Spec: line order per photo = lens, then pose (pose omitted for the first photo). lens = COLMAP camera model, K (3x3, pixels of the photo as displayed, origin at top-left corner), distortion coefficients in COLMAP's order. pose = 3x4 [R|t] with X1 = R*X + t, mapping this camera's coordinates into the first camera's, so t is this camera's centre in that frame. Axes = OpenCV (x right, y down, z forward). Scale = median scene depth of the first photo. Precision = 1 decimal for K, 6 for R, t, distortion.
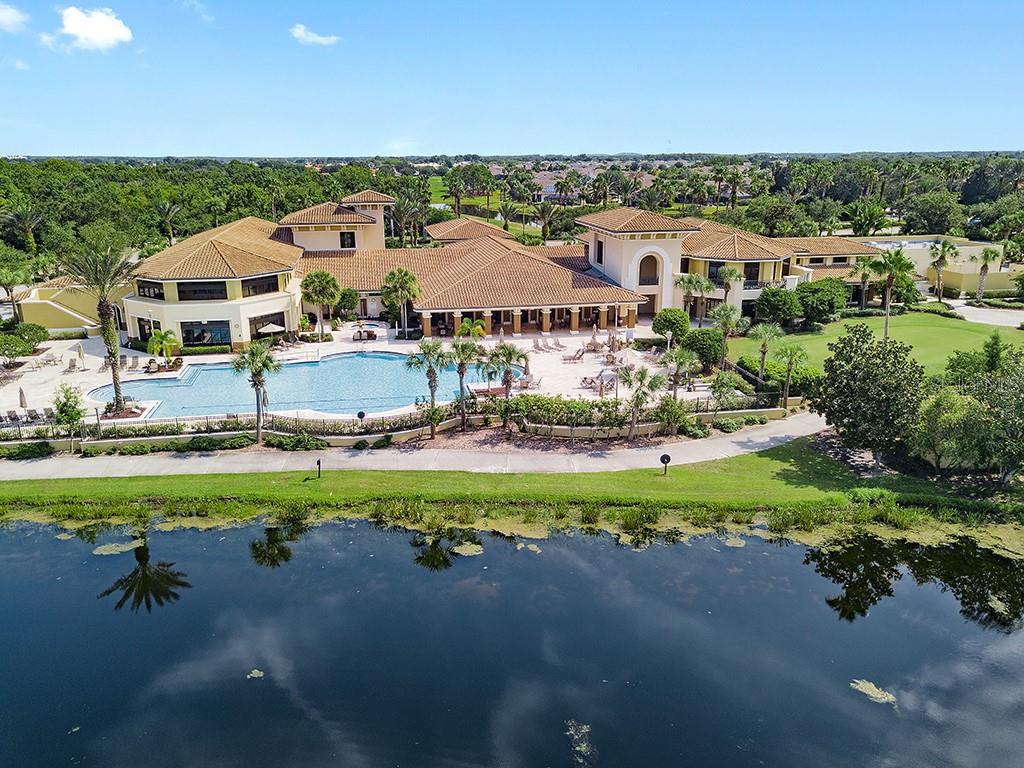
lens RADIAL K [[763.0, 0, 501.7], [0, 763.0, 404.6], [0, 0, 1]] dist [0.016361, 0.007424]
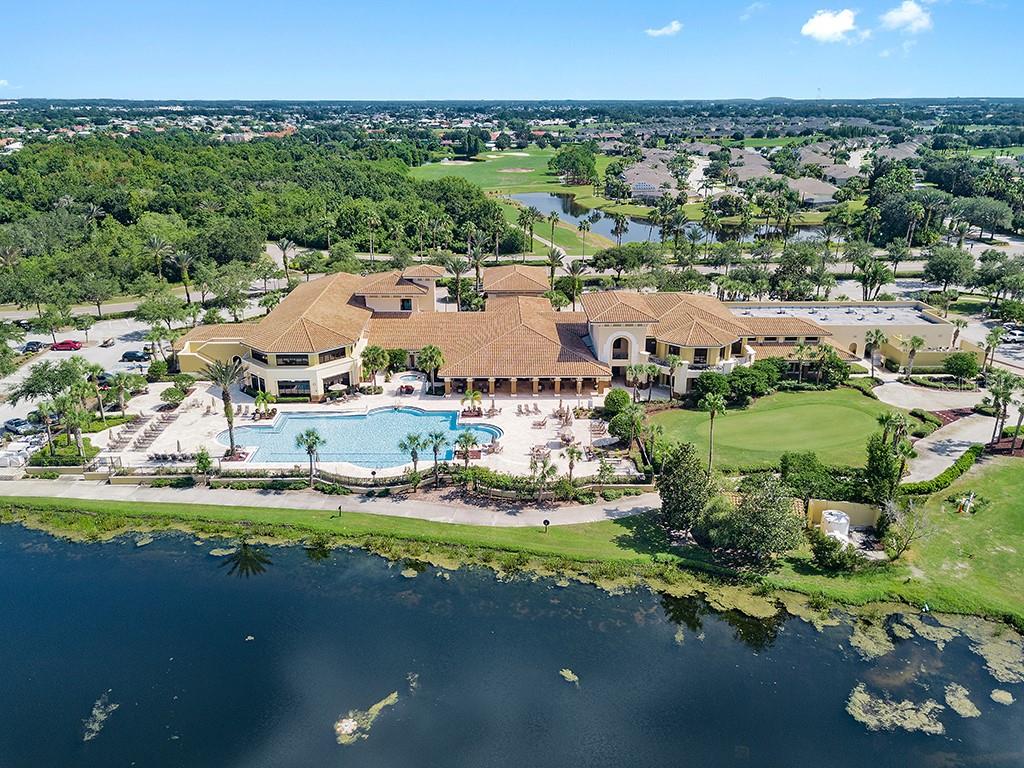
lens RADIAL K [[763.0, 0, 501.7], [0, 763.0, 404.6], [0, 0, 1]] dist [0.016361, 0.007424]
pose [[0.986758, 0.062381, -0.149726, 0.309873], [-0.053112, 0.996462, 0.065135, -0.247204], [0.153260, -0.056321, 0.986580, -0.523695]]
